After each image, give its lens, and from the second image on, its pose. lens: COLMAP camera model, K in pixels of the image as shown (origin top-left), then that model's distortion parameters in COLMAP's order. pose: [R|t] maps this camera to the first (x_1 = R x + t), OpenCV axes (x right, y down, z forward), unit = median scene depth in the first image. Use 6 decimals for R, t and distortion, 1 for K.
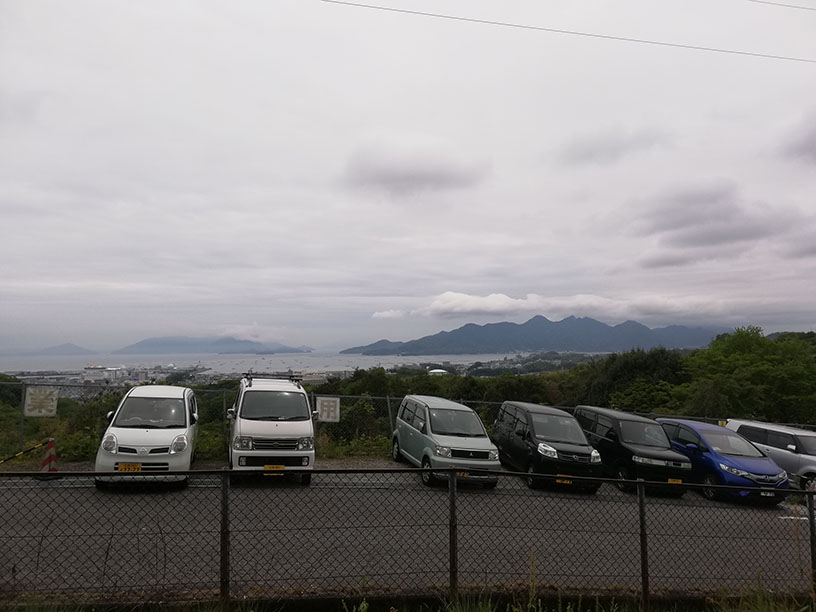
lens RADIAL K [[614.9, 0, 408.0], [0, 614.9, 306.0], [0, 0, 1]] dist [0.097978, -0.161291]
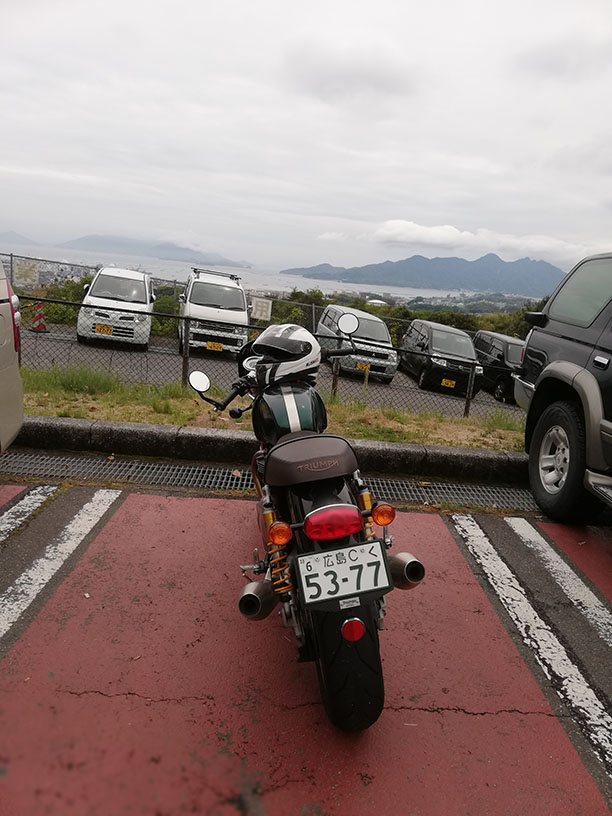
lens RADIAL K [[614.9, 0, 306.0], [0, 614.9, 408.0], [0, 0, 1]] dist [0.097978, -0.161291]
pose [[0.992145, 0.116900, -0.044525, 0.032781], [-0.099693, 0.953912, 0.283044, 0.009090], [0.075561, -0.276382, 0.958073, -0.186998]]
